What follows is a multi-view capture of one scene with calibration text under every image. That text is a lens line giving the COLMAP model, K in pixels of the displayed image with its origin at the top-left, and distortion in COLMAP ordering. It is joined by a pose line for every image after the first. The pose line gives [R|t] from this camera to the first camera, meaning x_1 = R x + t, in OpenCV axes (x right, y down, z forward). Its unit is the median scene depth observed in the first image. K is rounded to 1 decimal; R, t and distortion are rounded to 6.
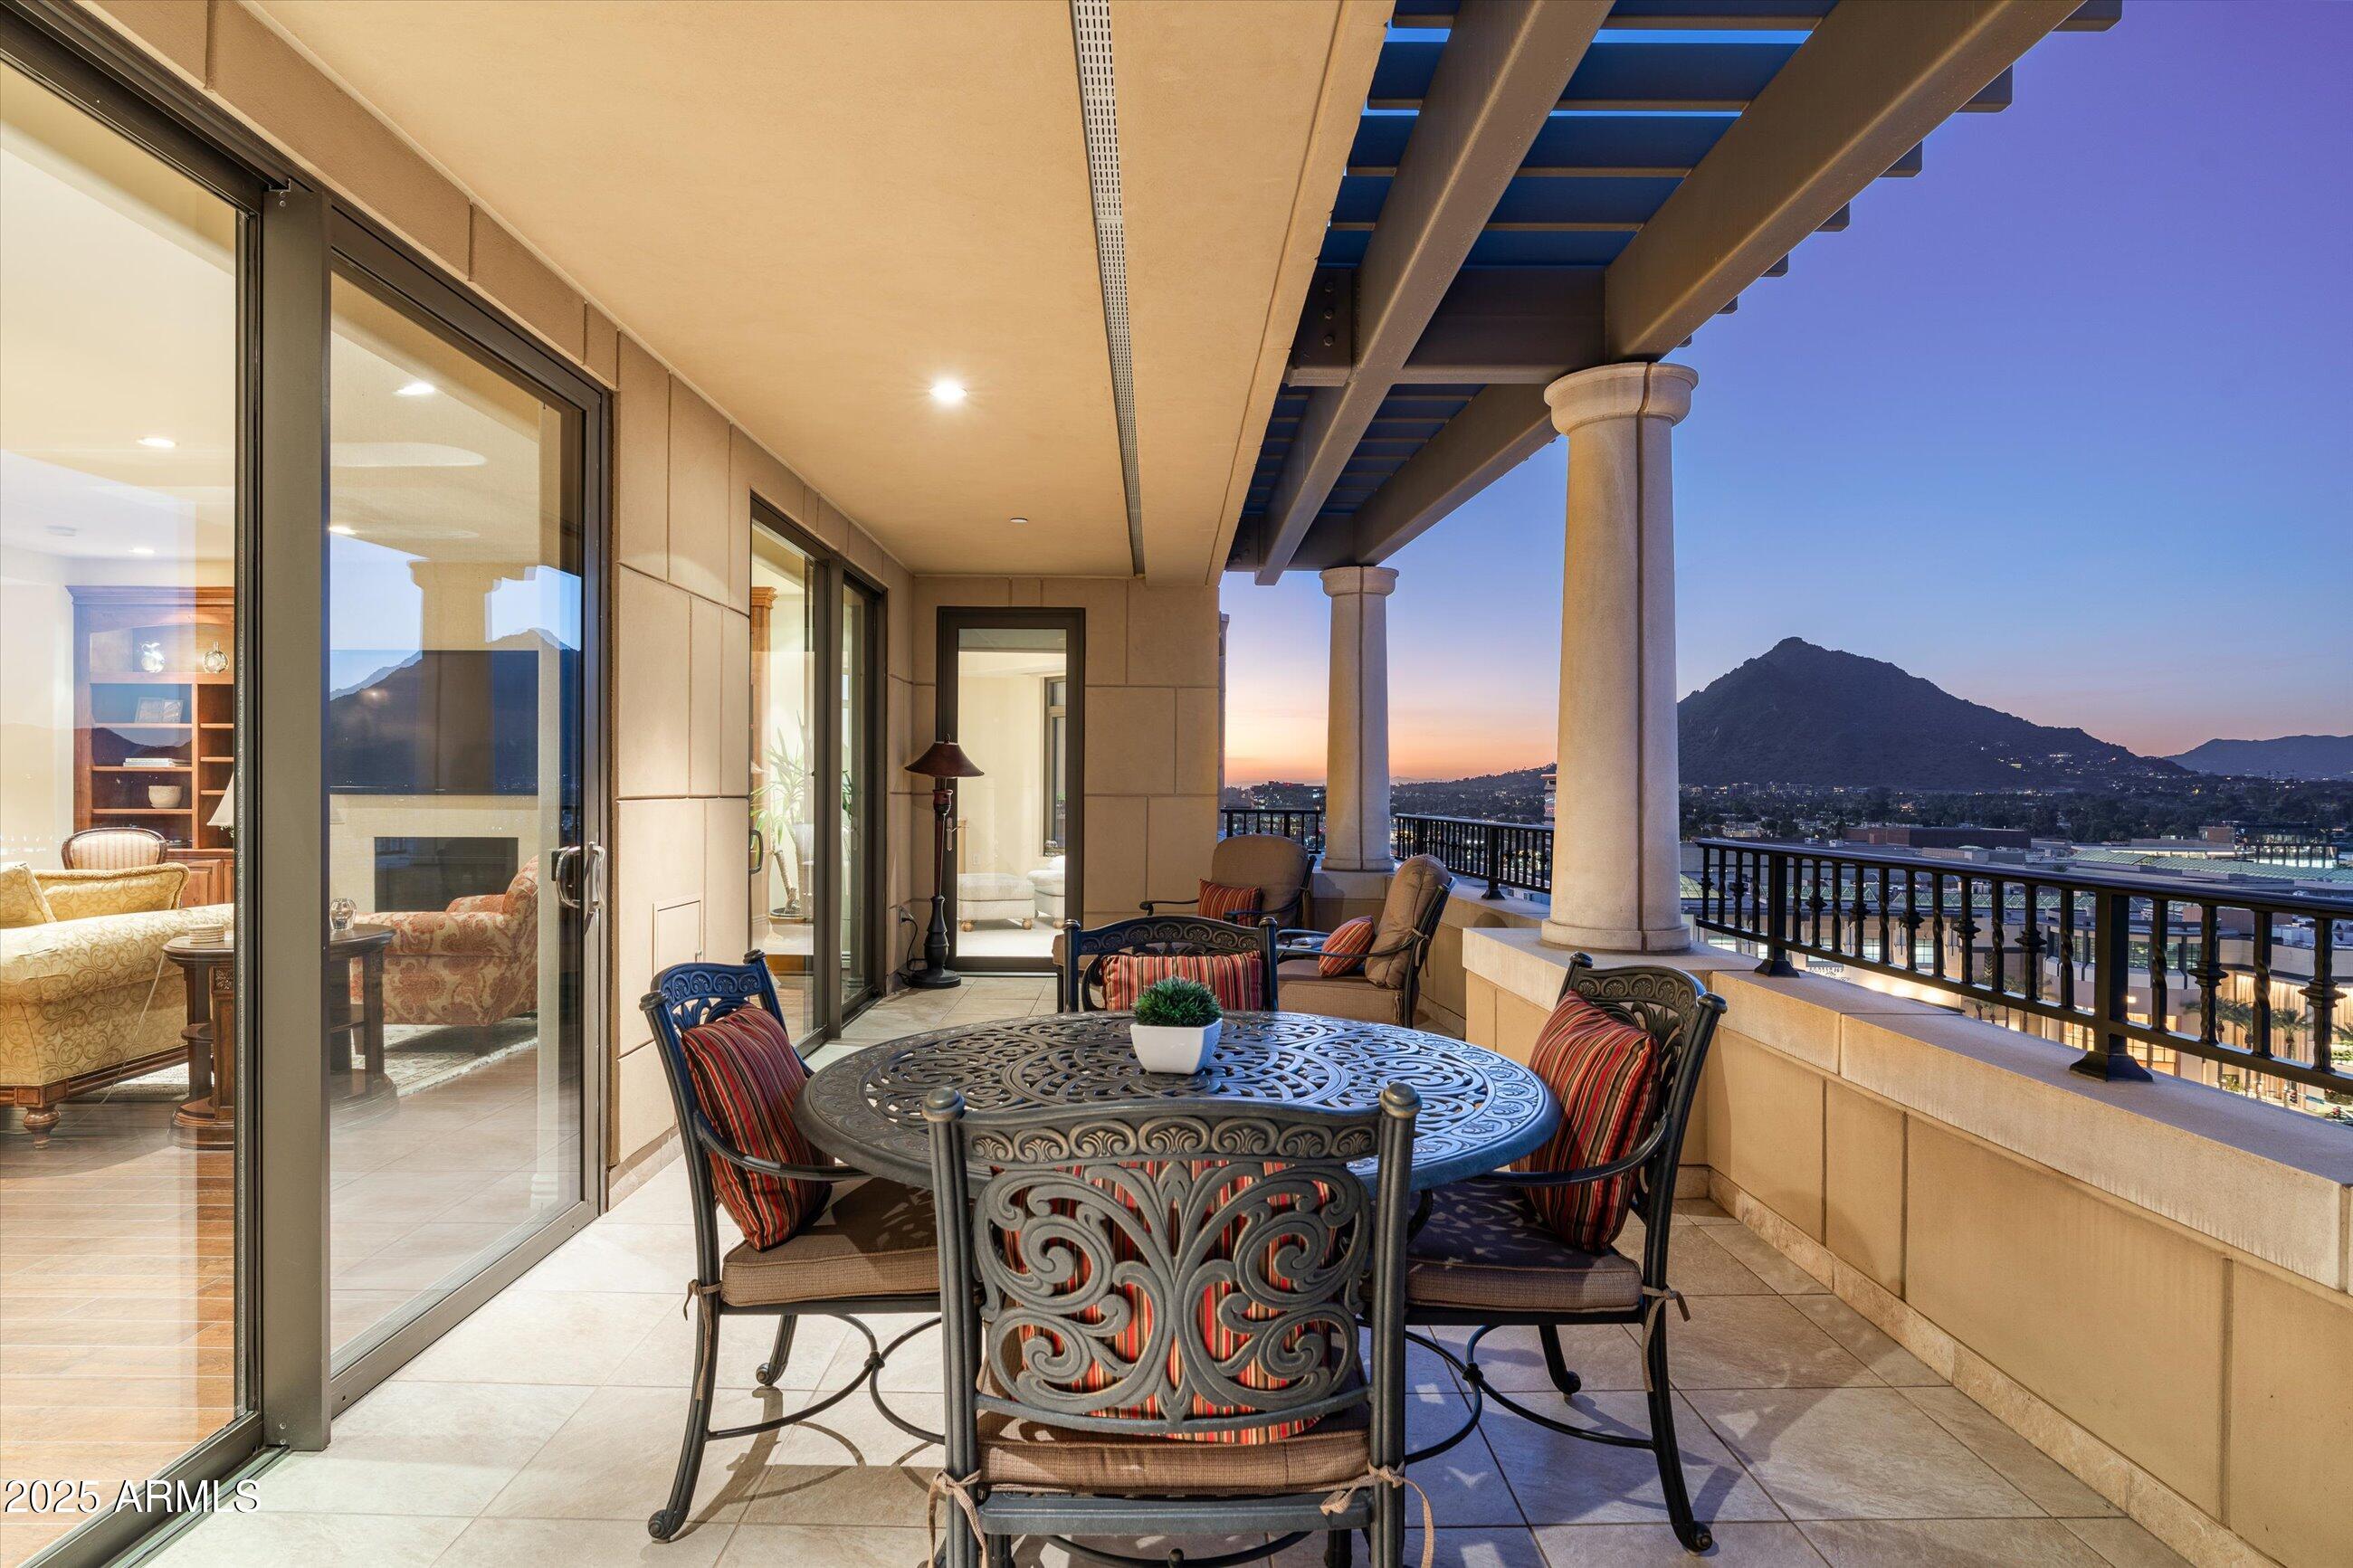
lens RADIAL K [[1186.1, 0, 1162.1], [0, 1186.1, 794.7], [0, 0, 1]] dist [-0.007080, 0.001026]
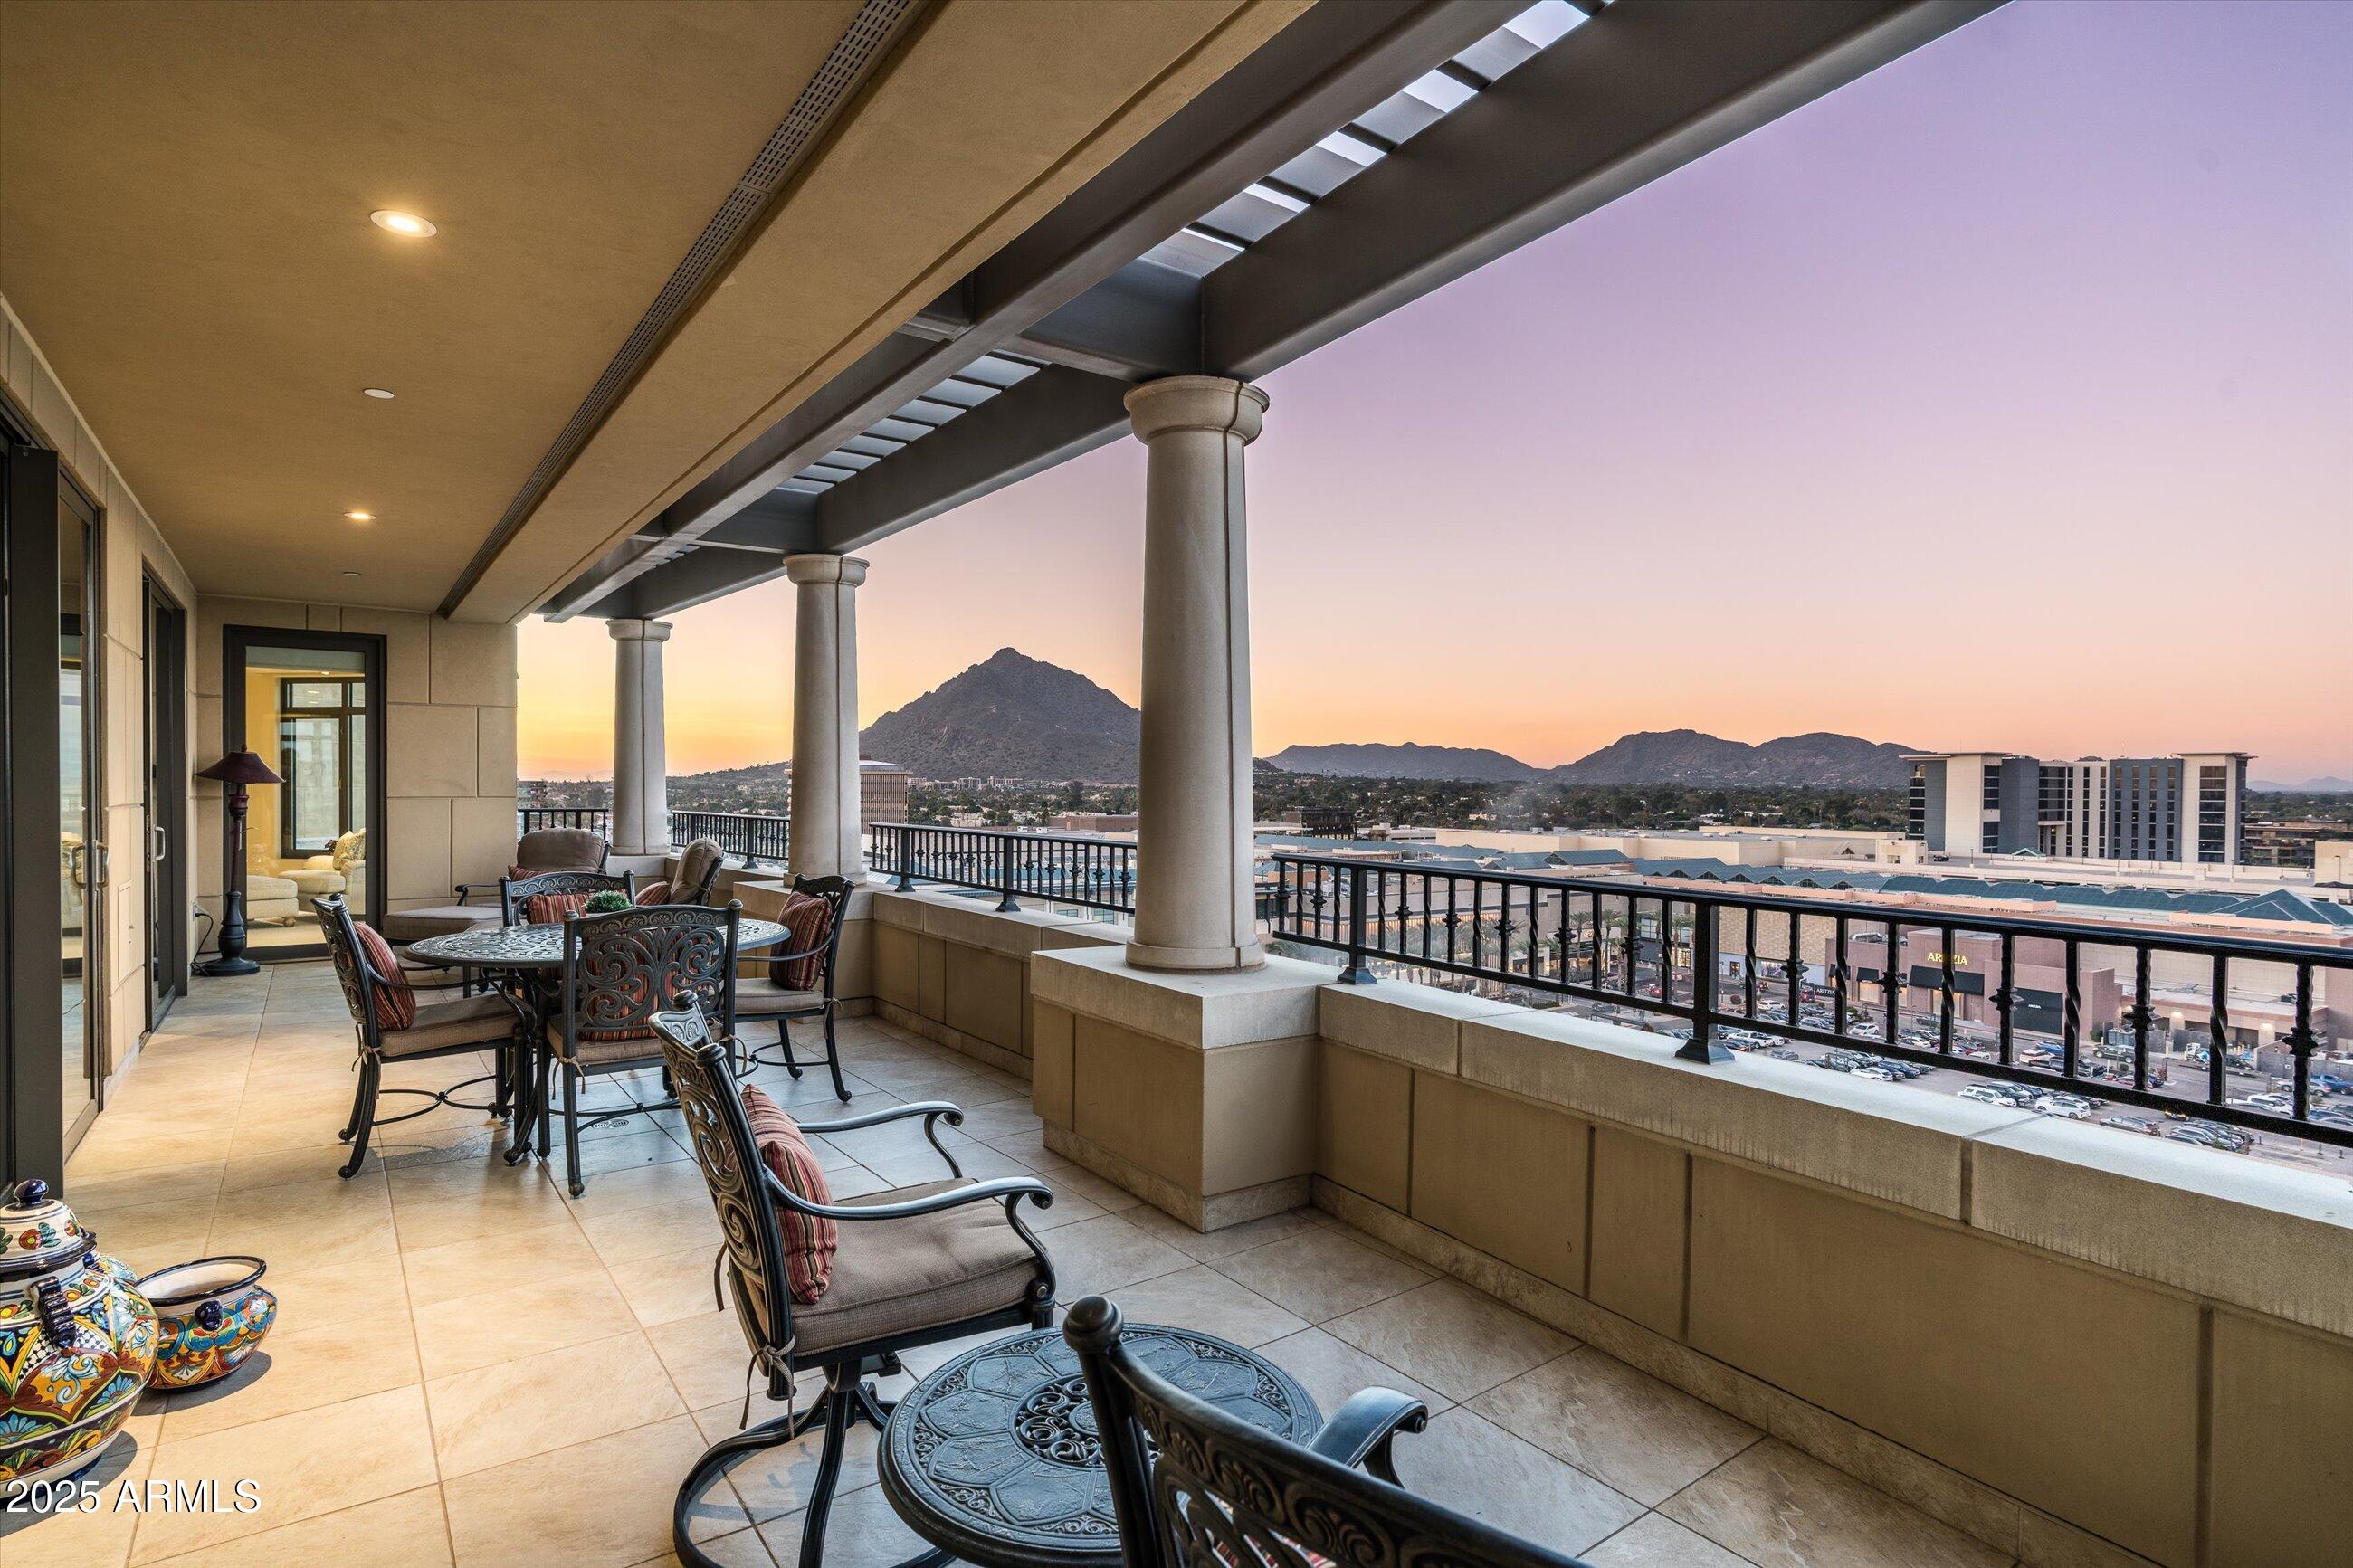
lens RADIAL K [[1186.1, 0, 1162.1], [0, 1186.1, 794.7], [0, 0, 1]] dist [-0.007080, 0.001026]
pose [[0.815072, -0.006689, 0.579321, -0.222067], [0.003856, 0.999974, 0.006121, -0.013650], [-0.579347, -0.002756, 0.815077, -0.704655]]
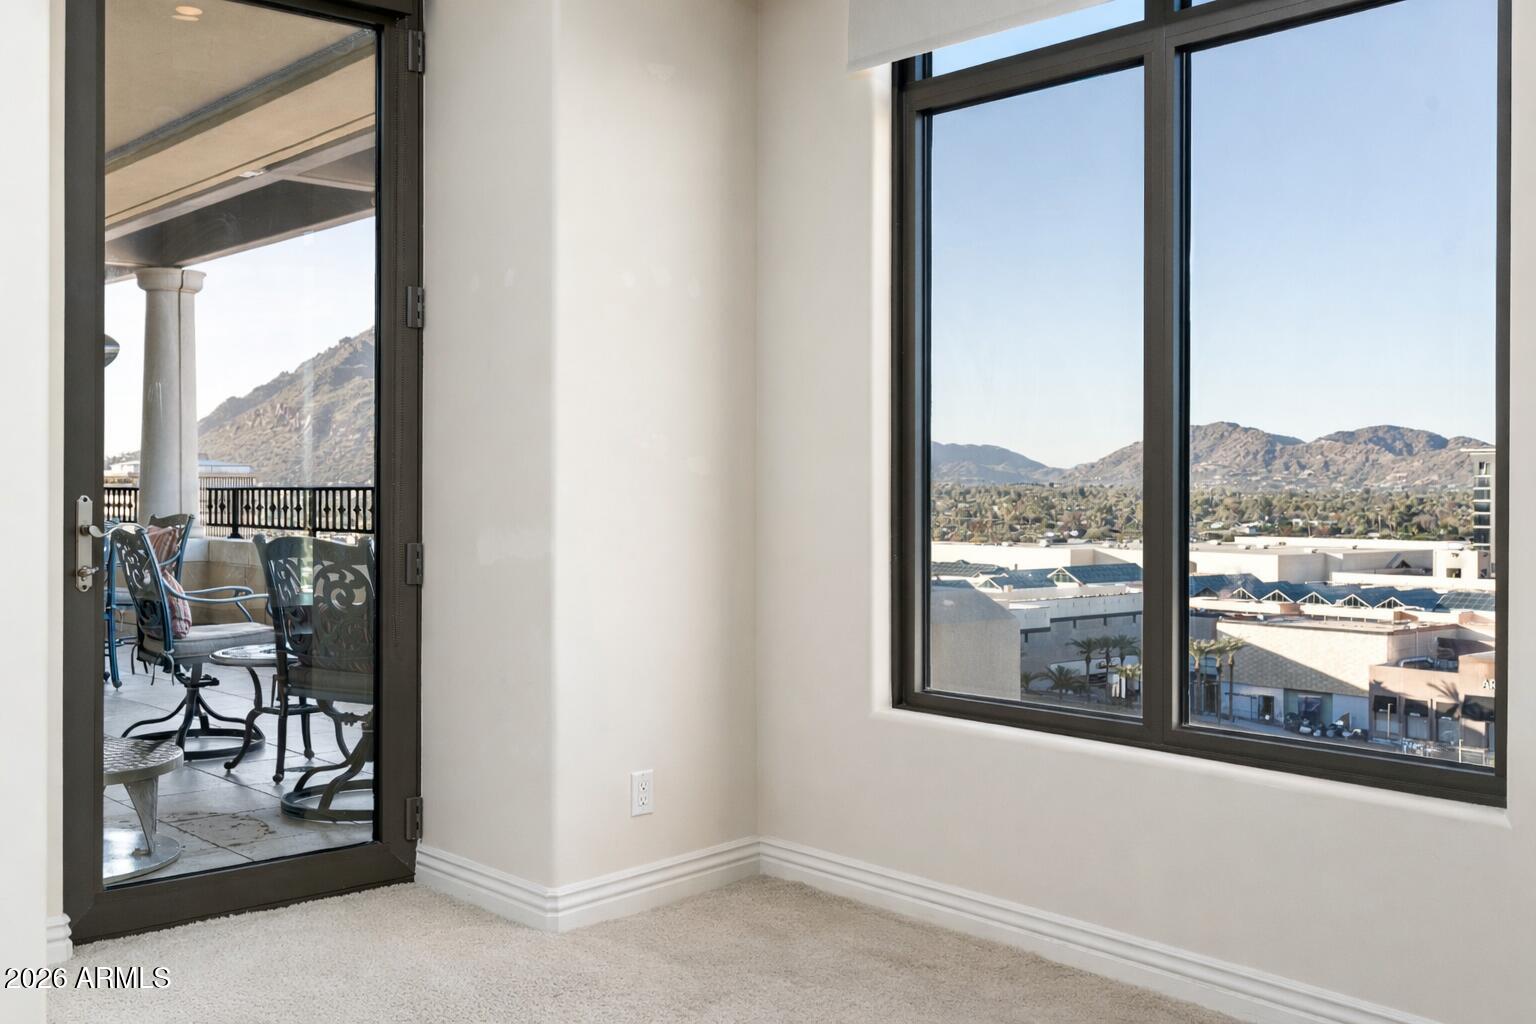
lens RADIAL K [[1497.1, 0, 768.7], [0, 1497.1, 488.4], [0, 0, 1]] dist [0.004897, 0.004098]
pose [[0.742459, -0.004024, 0.669879, -0.620639], [0.008211, 0.999962, -0.003093, 0.057424], [-0.669841, 0.007797, 0.742464, -1.719703]]
